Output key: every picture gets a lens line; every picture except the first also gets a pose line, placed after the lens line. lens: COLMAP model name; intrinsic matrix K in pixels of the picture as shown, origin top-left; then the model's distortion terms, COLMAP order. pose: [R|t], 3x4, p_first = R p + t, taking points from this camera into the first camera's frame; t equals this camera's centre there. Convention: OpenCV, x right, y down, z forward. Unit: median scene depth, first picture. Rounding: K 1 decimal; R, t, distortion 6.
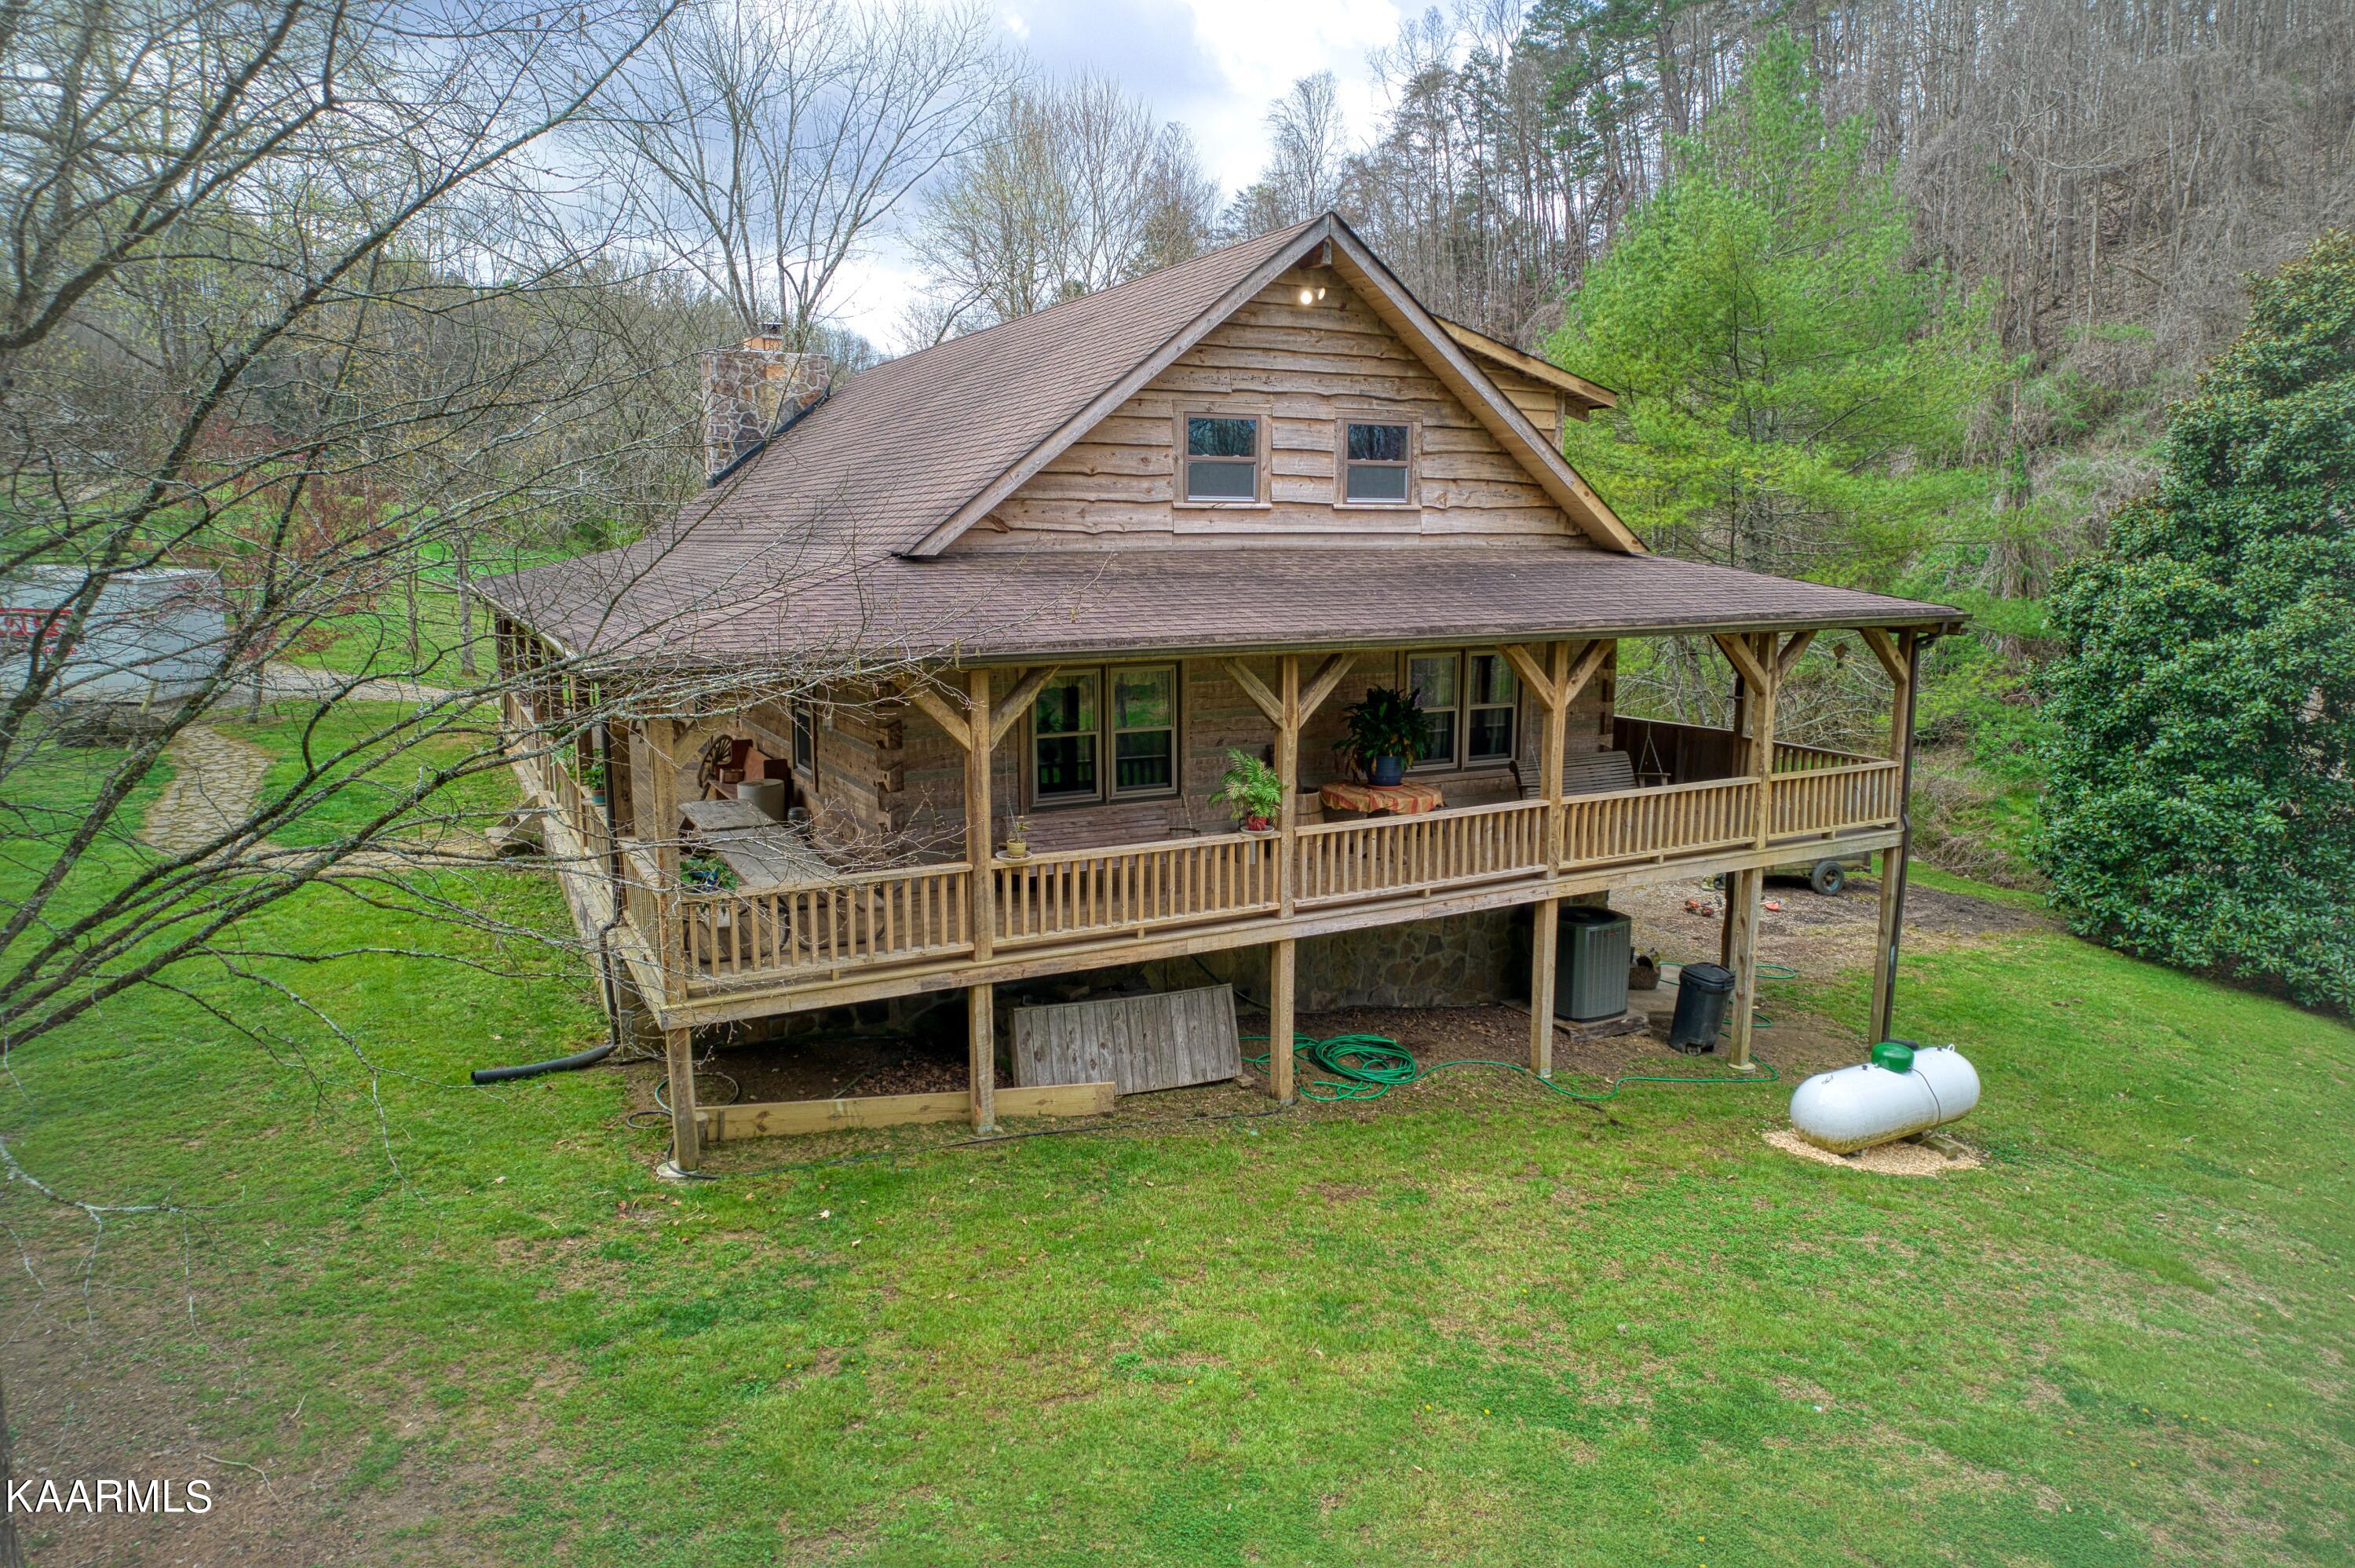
lens RADIAL K [[1495.5, 0, 1174.8], [0, 1495.5, 779.9], [0, 0, 1]] dist [-0.032966, 0.001959]
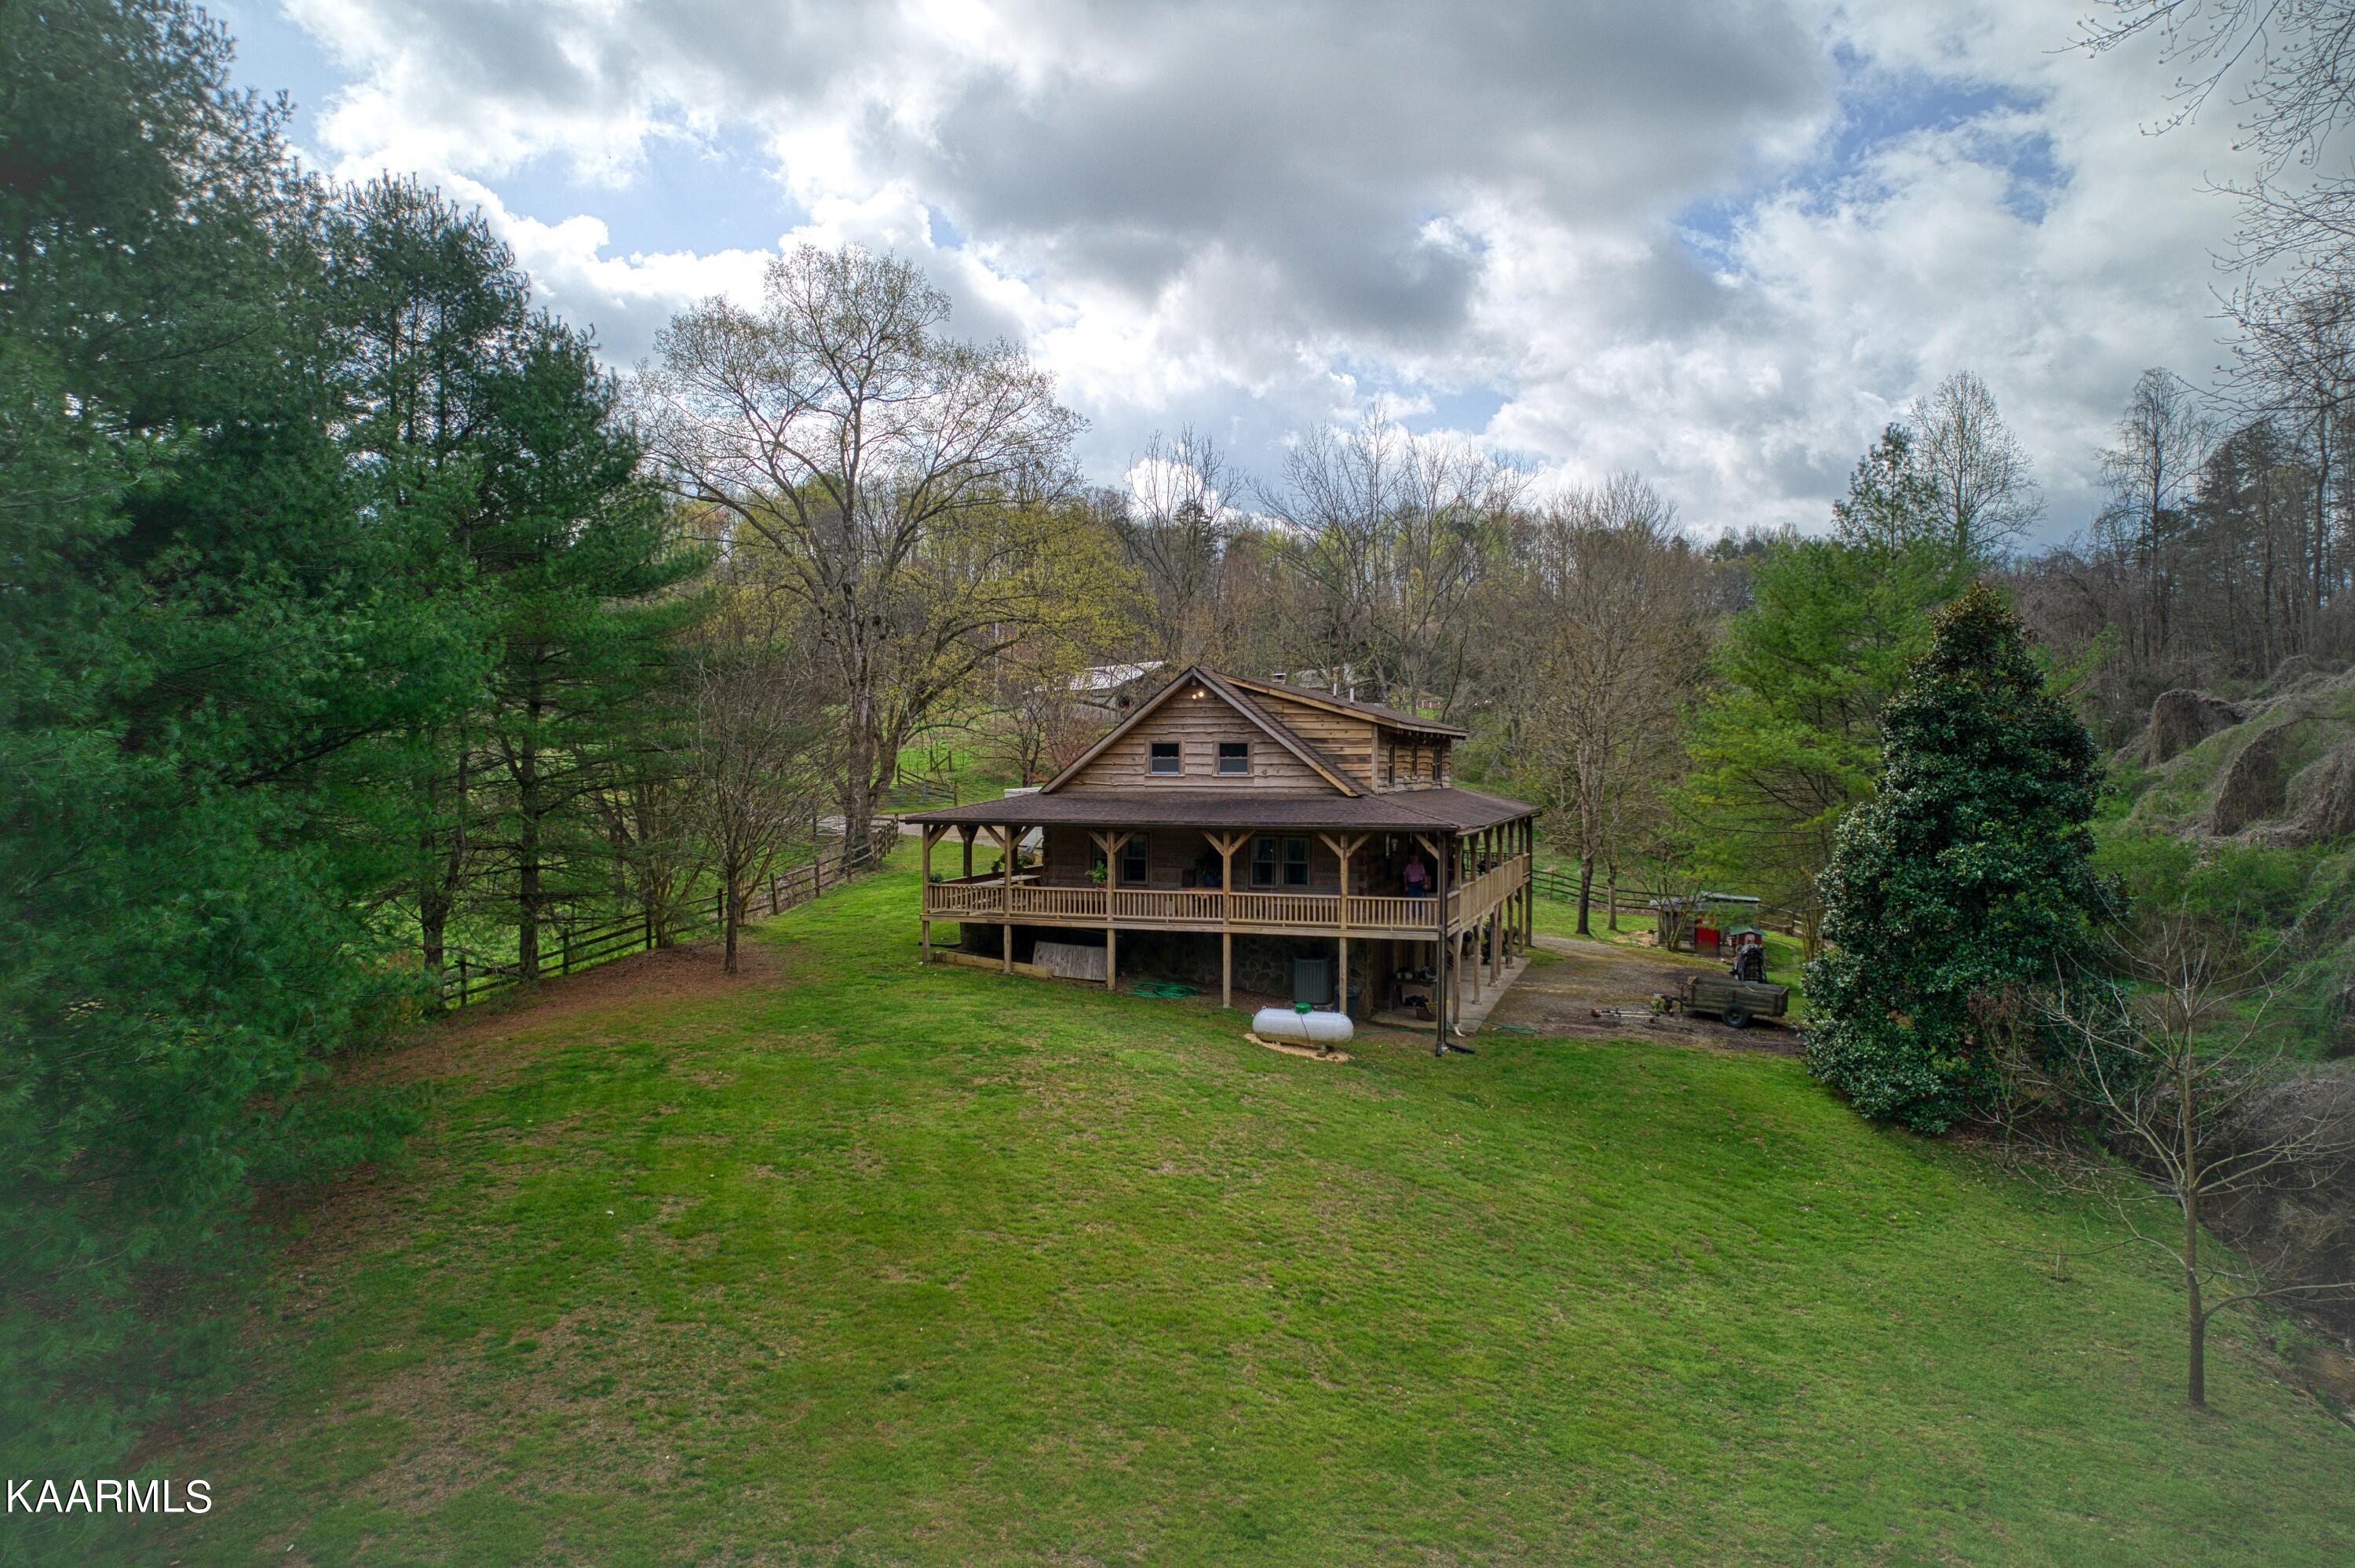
lens RADIAL K [[1495.5, 0, 1174.7], [0, 1495.5, 771.5], [0, 0, 1]] dist [-0.032966, 0.001959]
pose [[0.685298, 0.006431, -0.728234, 1.951029], [-0.123512, 0.986501, -0.107519, 0.090656], [0.717713, 0.163628, 0.676841, -0.770659]]
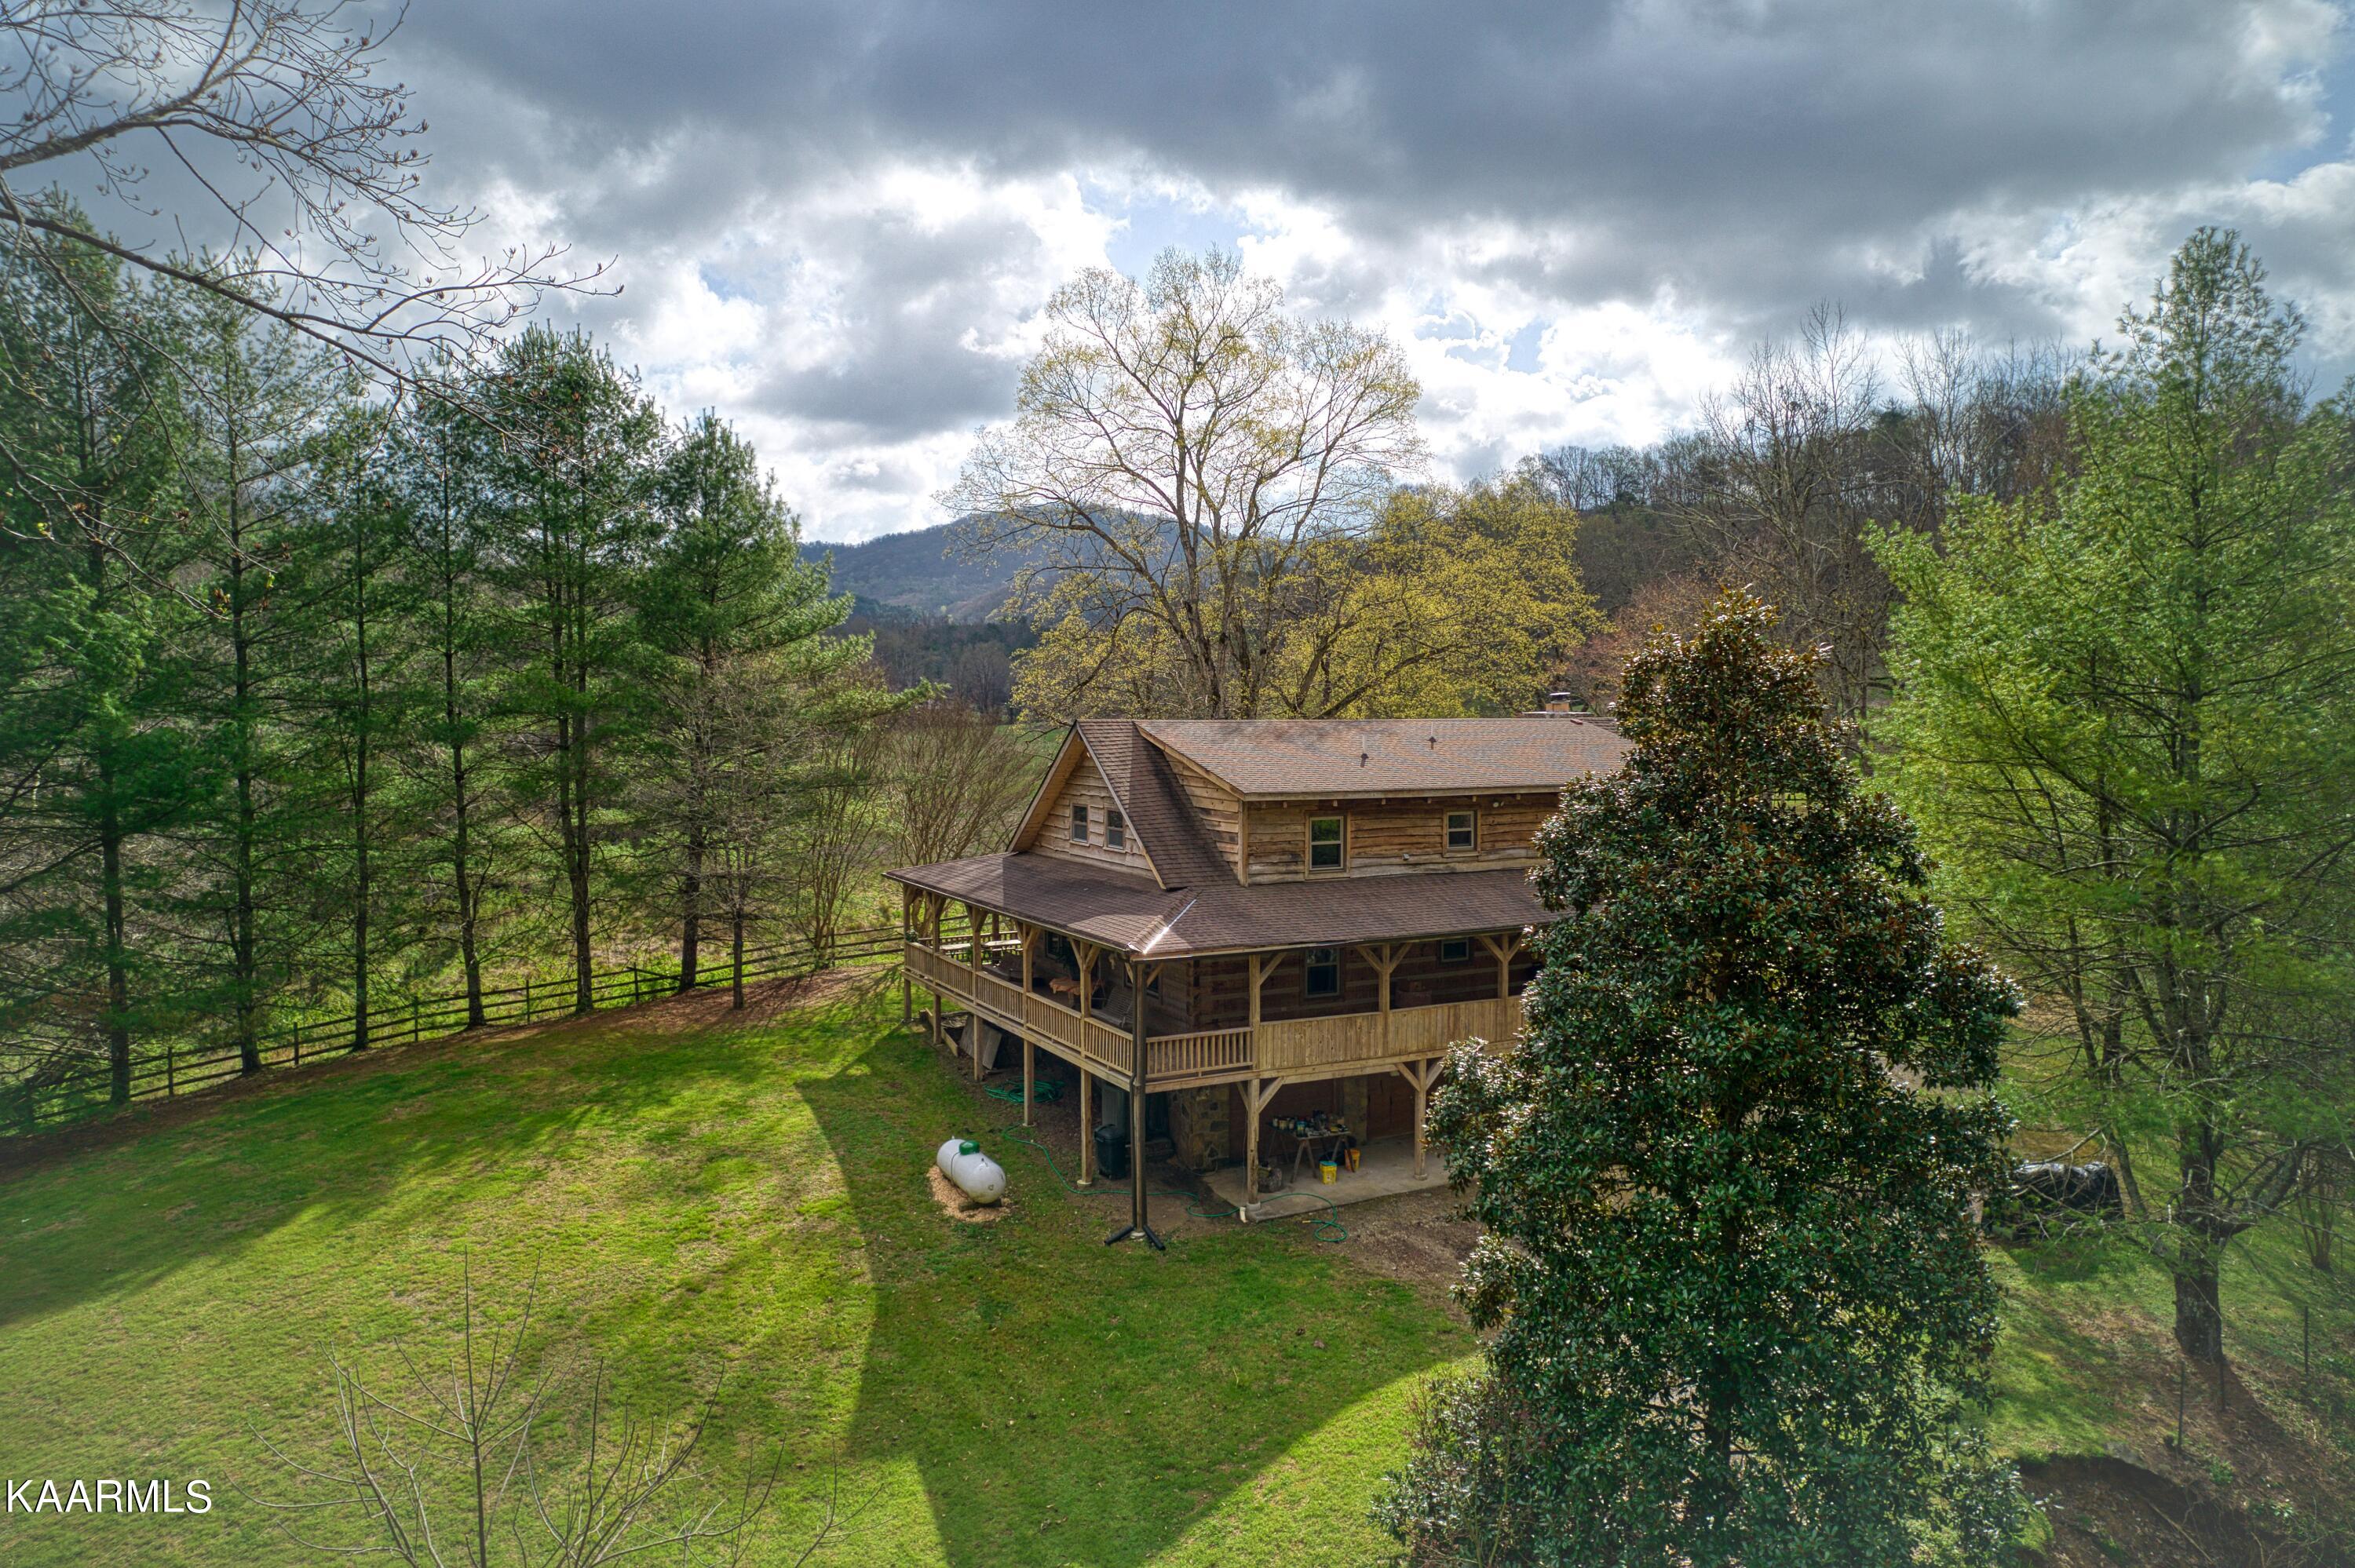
lens RADIAL K [[1495.5, 0, 1172.9], [0, 1495.5, 783.5], [0, 0, 1]] dist [-0.032966, 0.001959]
pose [[-0.002222, 0.045232, -0.998974, 2.290663], [-0.166588, 0.985001, 0.044970, -0.397089], [0.986024, 0.166517, 0.005346, 1.104584]]
